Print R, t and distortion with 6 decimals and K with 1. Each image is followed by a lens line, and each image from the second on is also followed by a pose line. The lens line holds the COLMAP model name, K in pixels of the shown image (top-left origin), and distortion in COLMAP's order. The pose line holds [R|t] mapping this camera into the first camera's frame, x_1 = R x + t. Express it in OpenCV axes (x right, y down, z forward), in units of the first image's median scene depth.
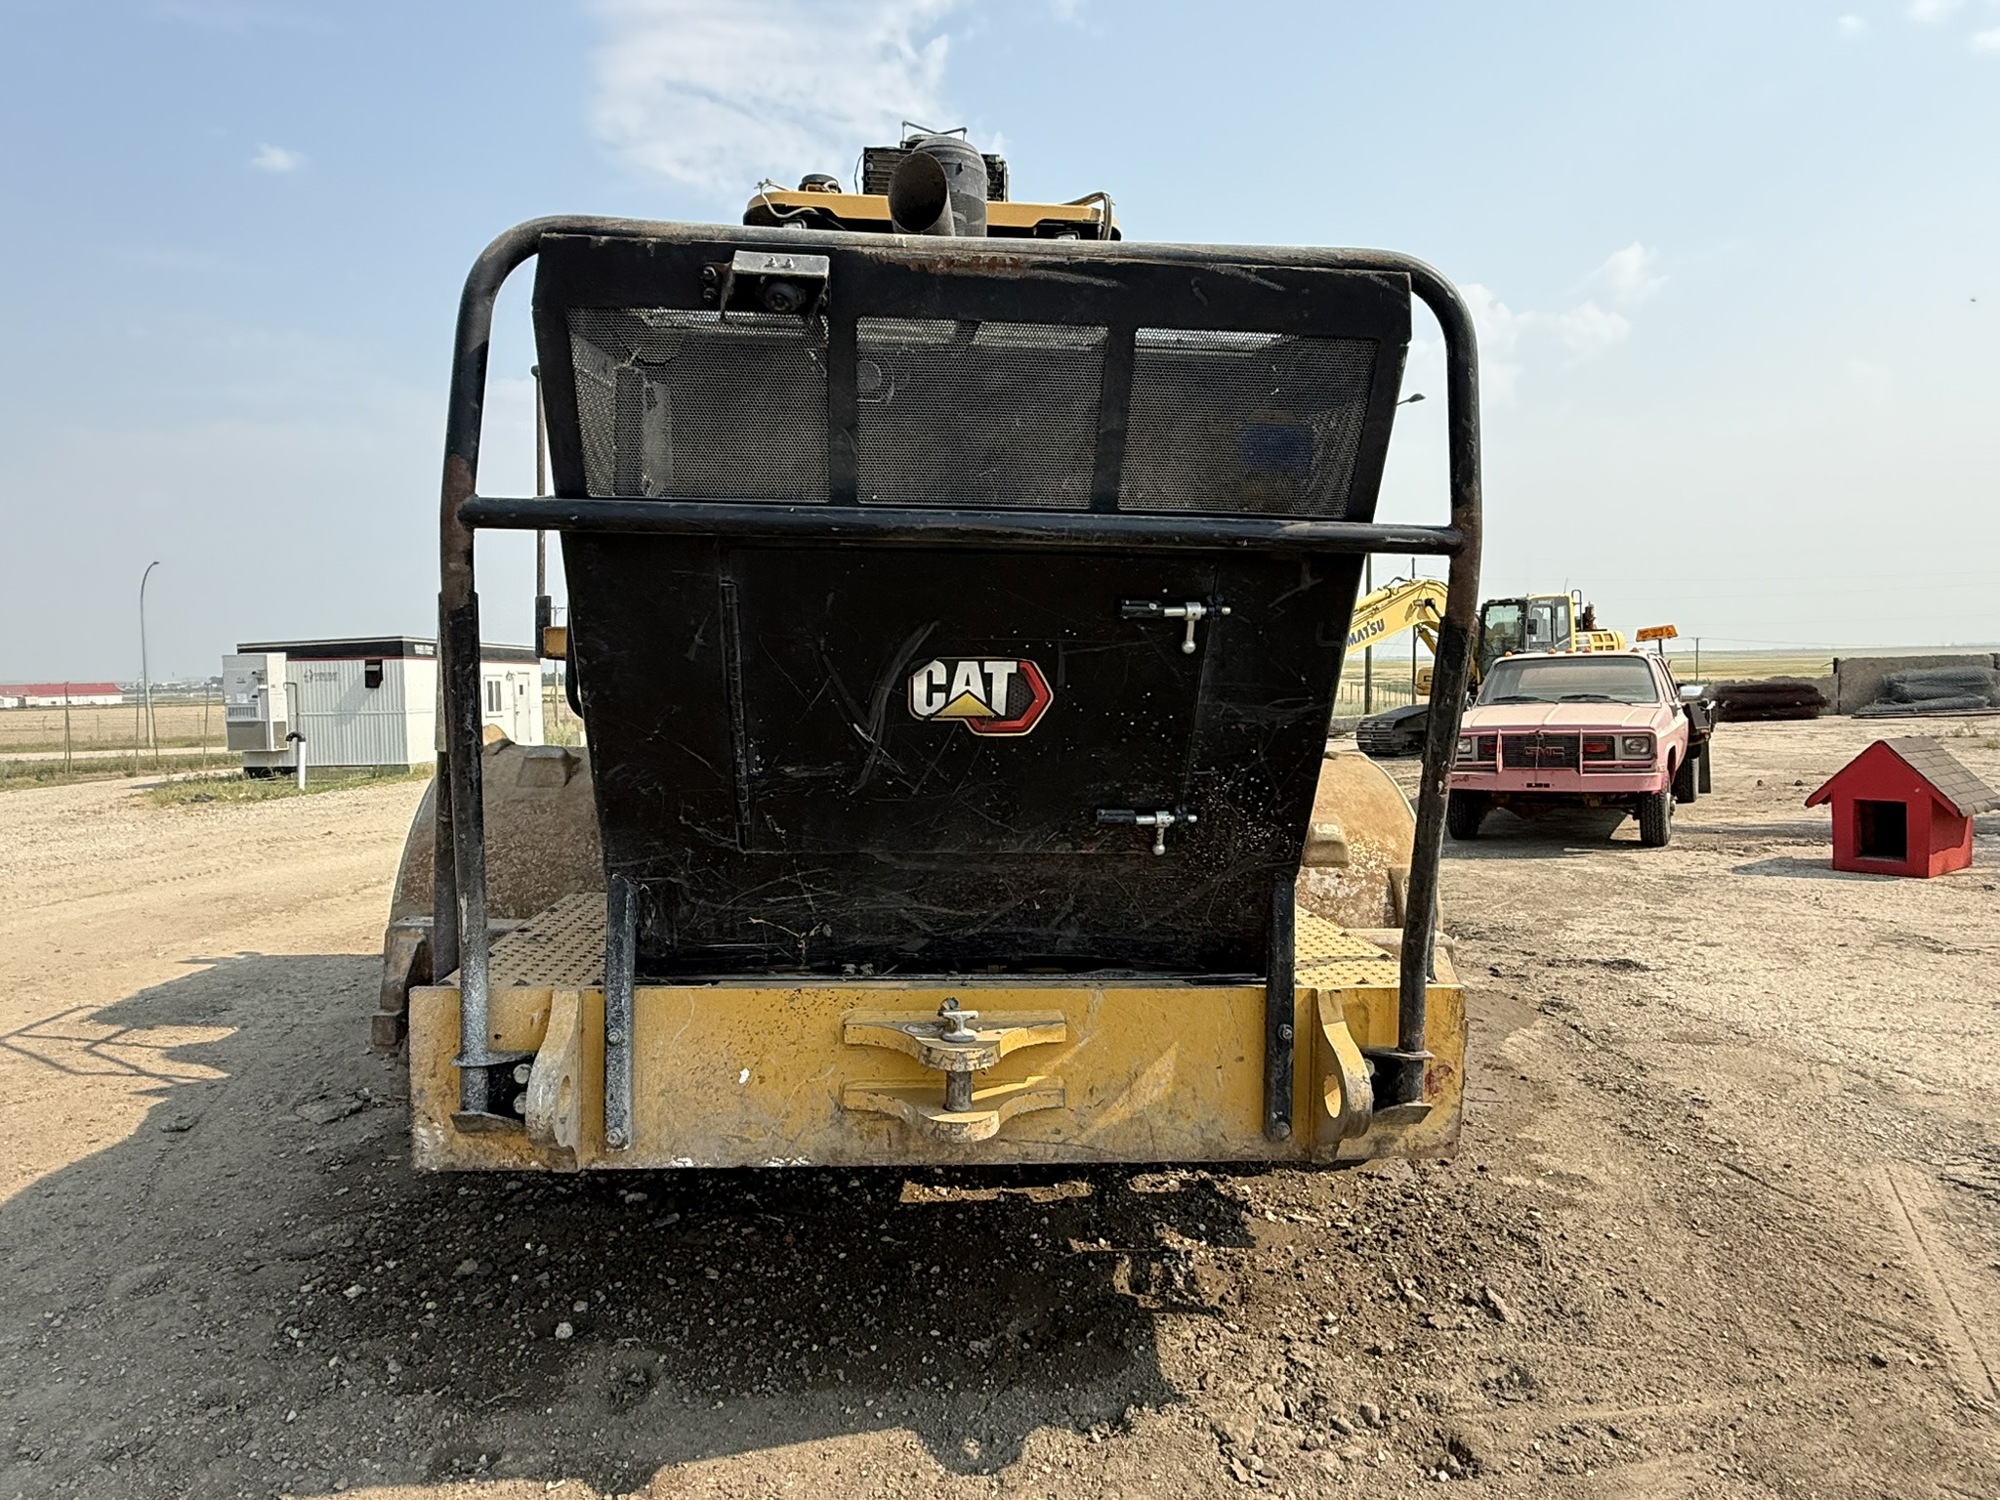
lens RADIAL K [[1175.8, 0, 1000.0], [0, 1175.8, 750.0], [0, 0, 1]] dist [0.010511, 0.000567]
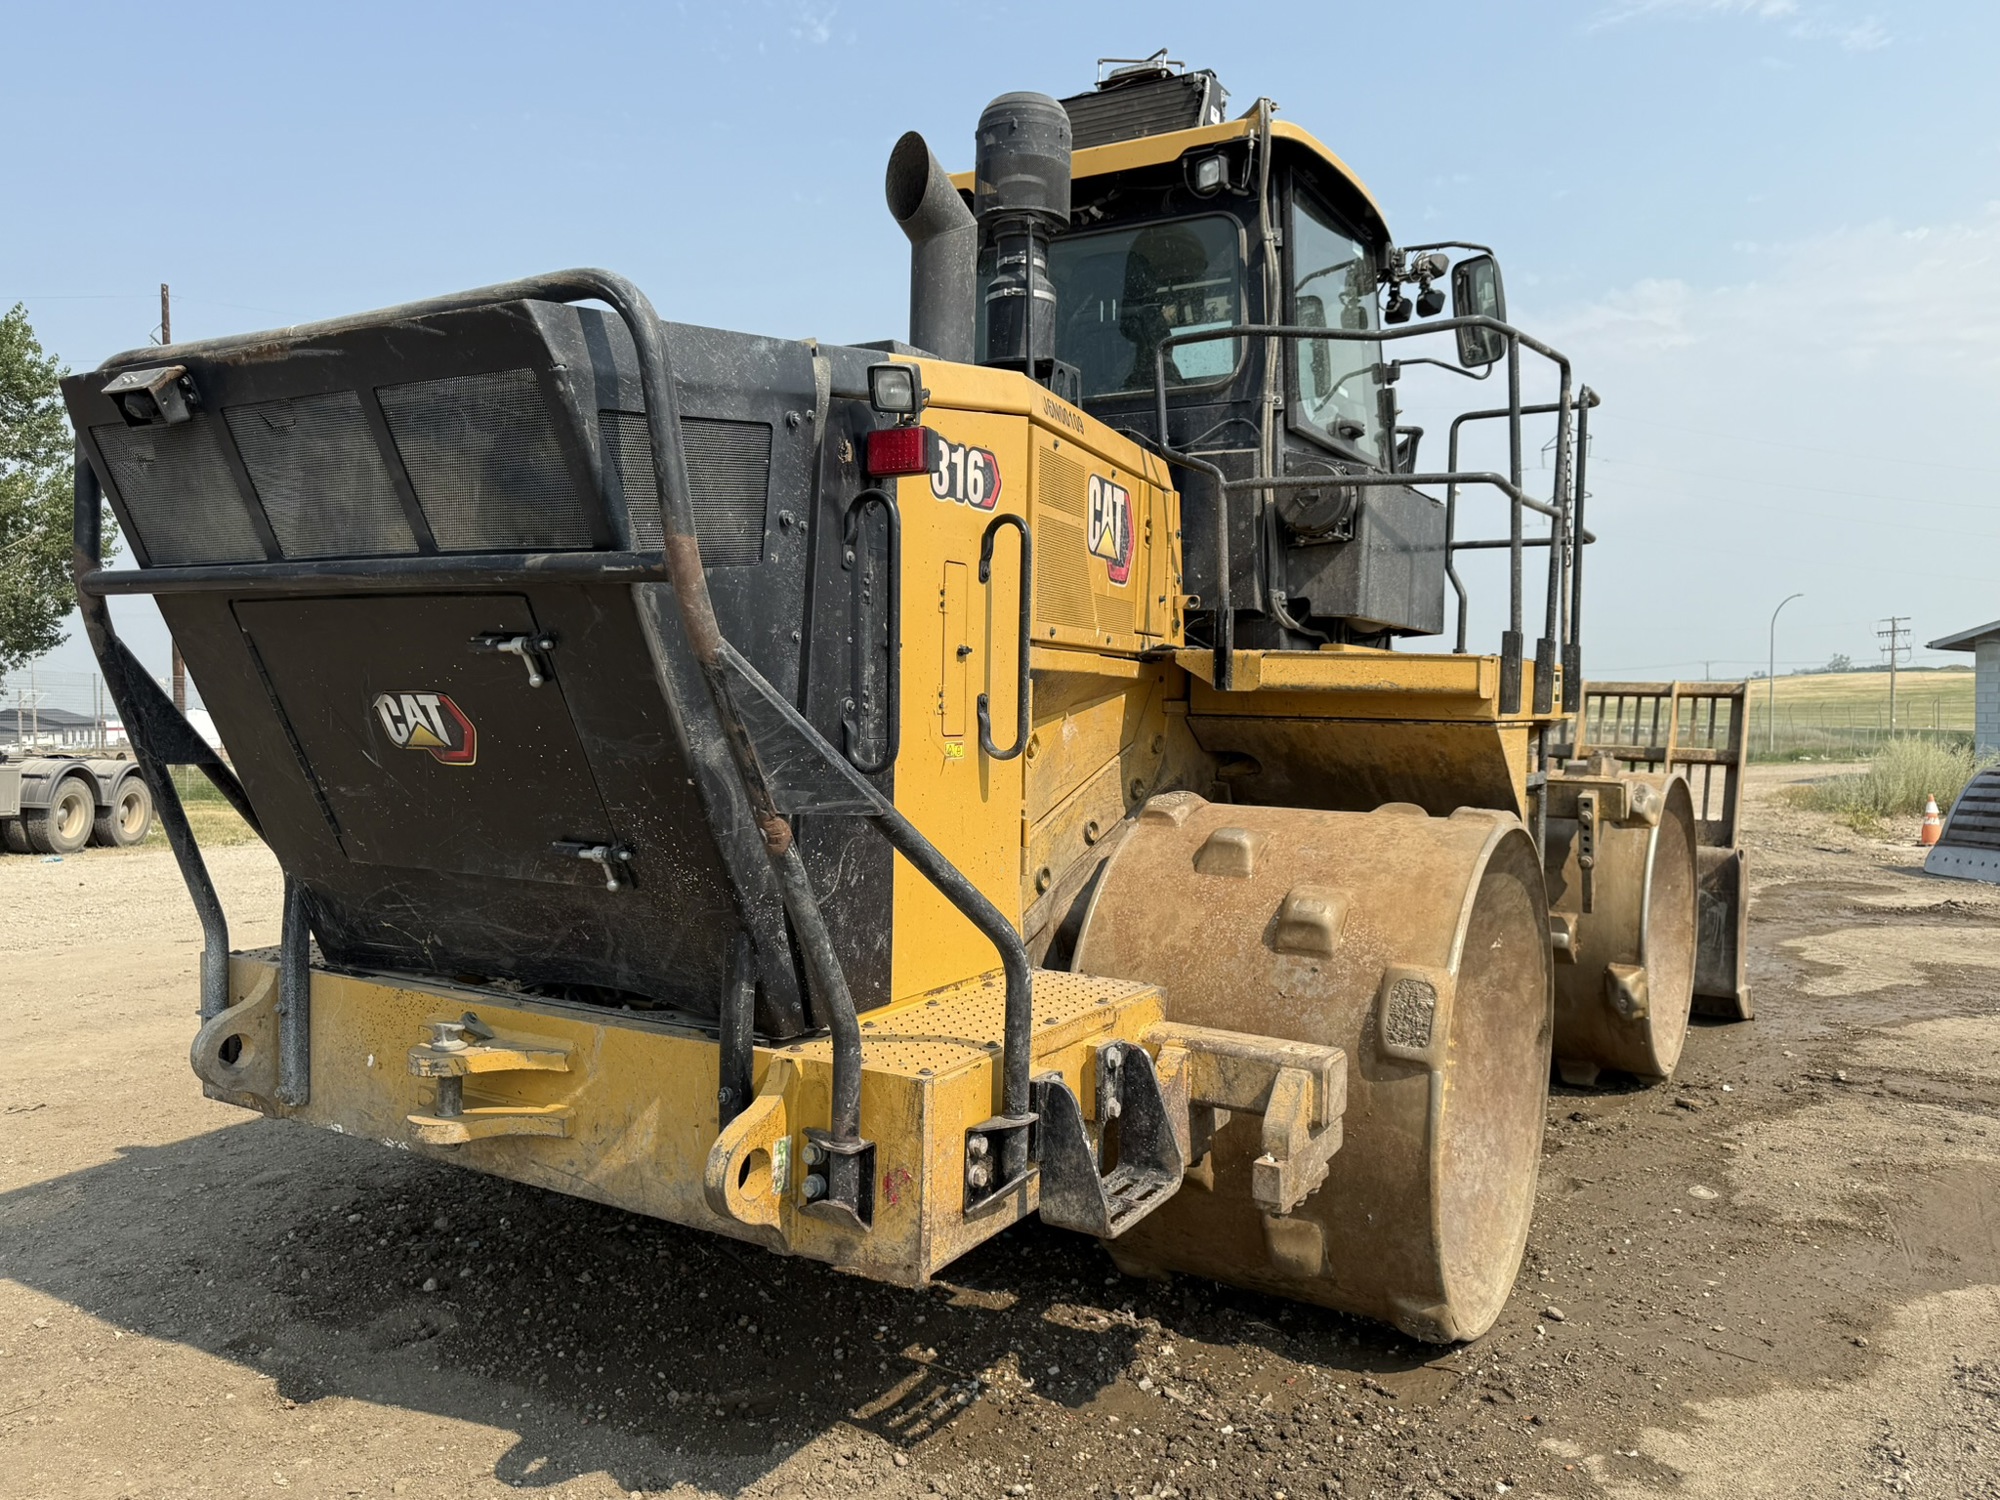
lens RADIAL K [[1459.8, 0, 995.3], [0, 1459.8, 768.5], [0, 0, 1]] dist [0.063165, -0.074548]
pose [[0.818312, 0.027599, -0.574112, 1.044269], [-0.034677, 0.999398, -0.001384, -0.021164], [0.573728, 0.021041, 0.818776, 0.175382]]
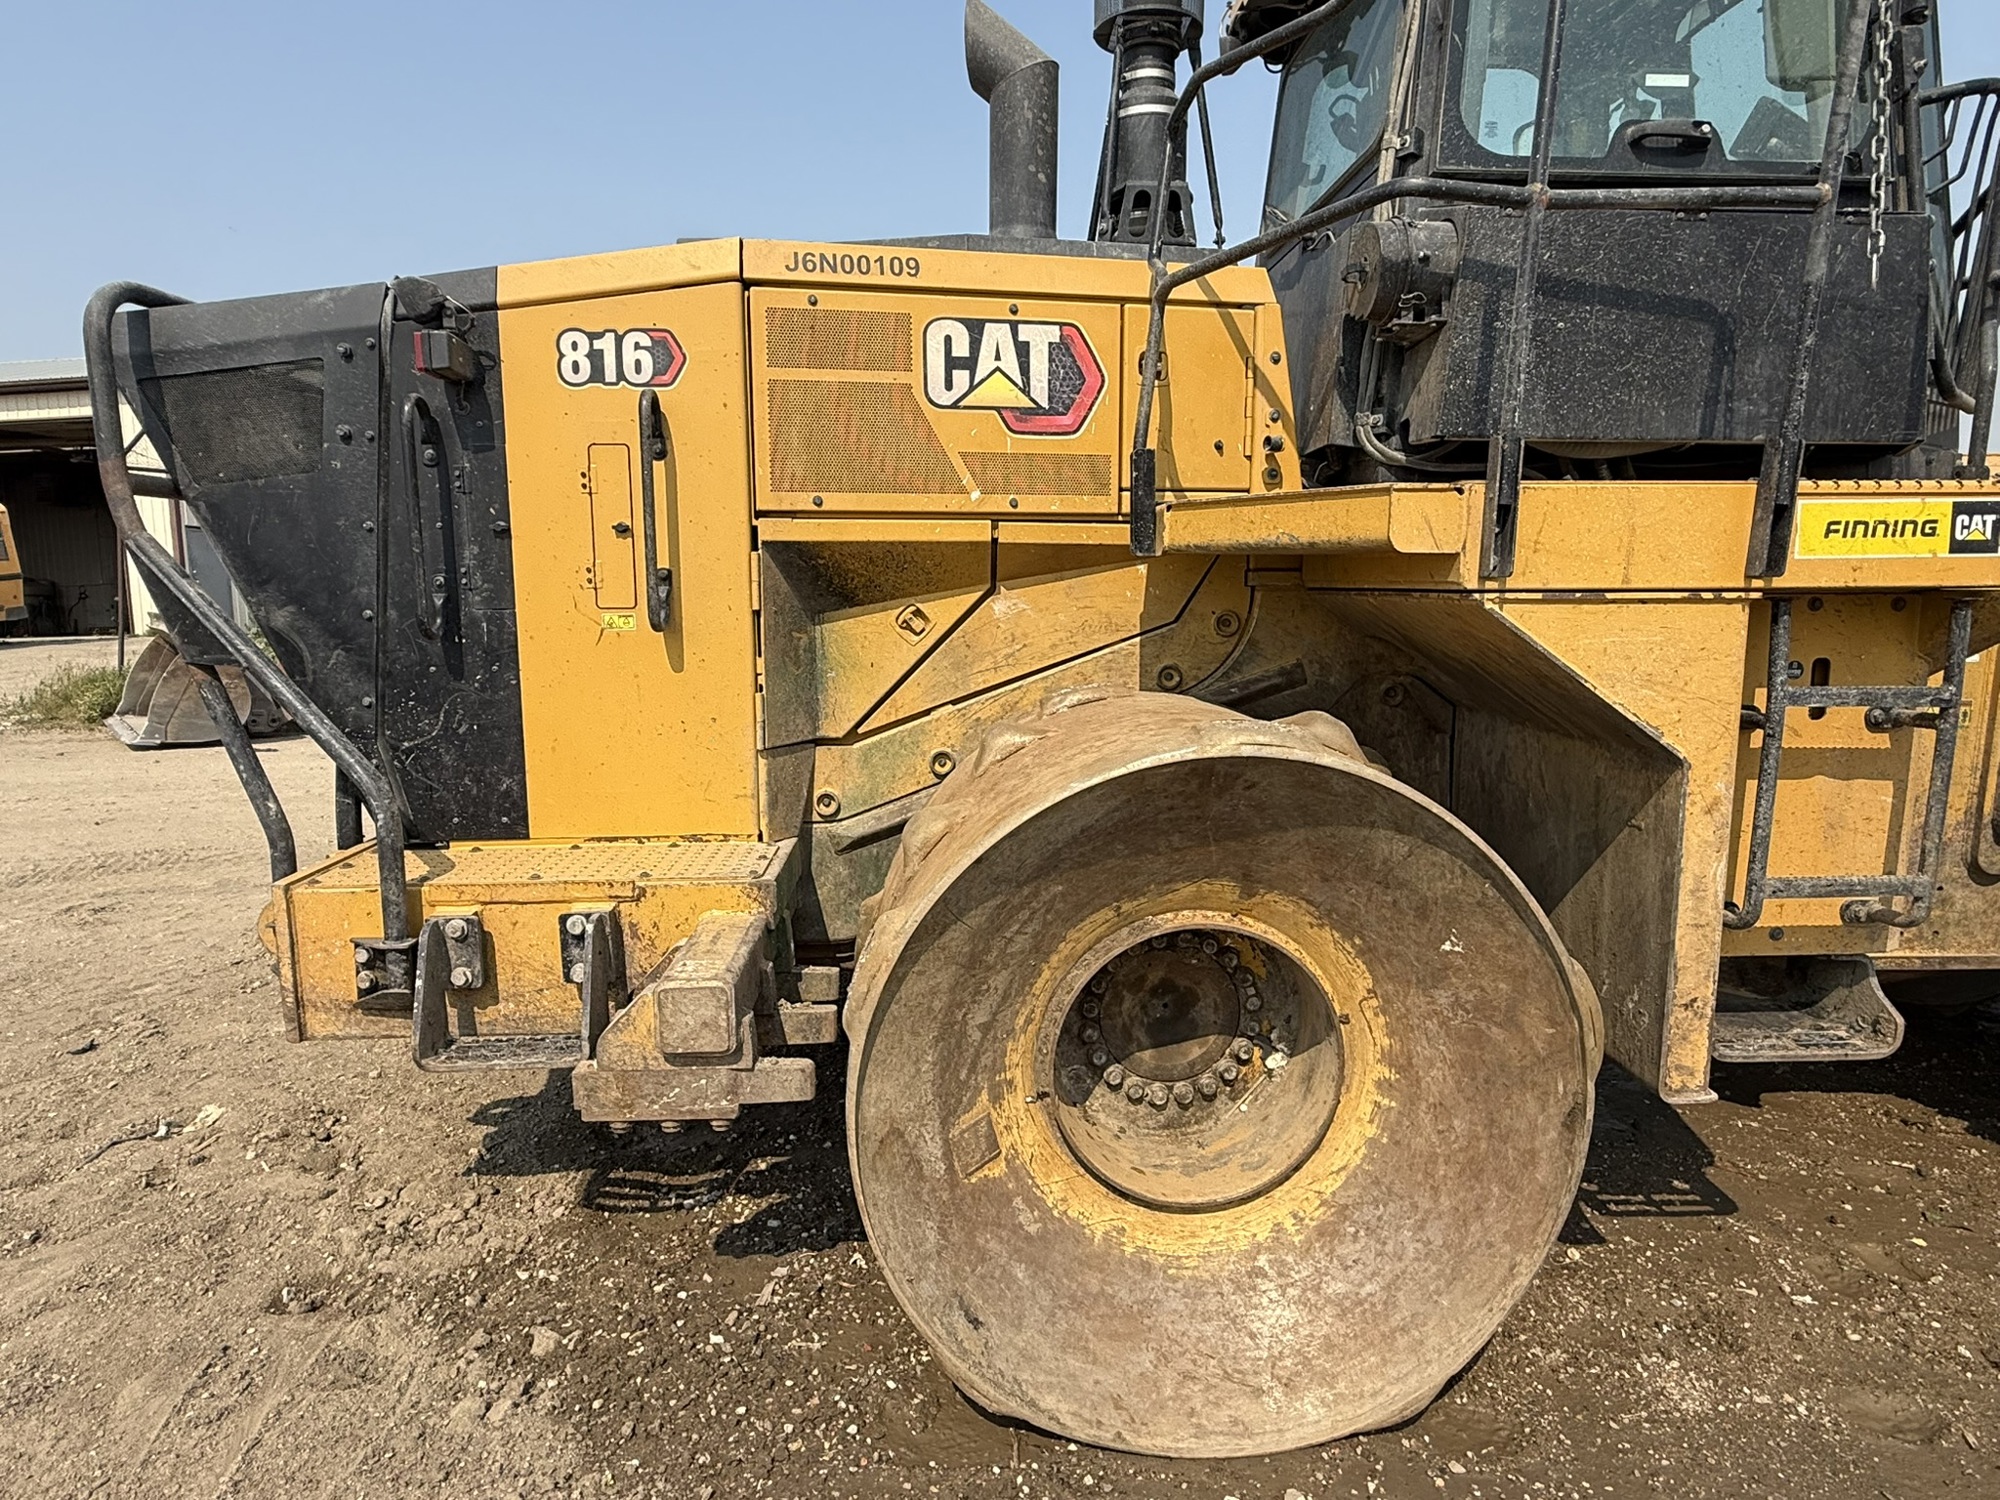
lens RADIAL K [[1161.4, 0, 998.2], [0, 1161.4, 774.8], [0, 0, 1]] dist [-0.017565, 0.000247]
pose [[-0.027771, 0.134958, -0.990462, 1.397751], [-0.048670, 0.989487, 0.136189, -0.064450], [0.998429, 0.051988, -0.020910, 1.688885]]
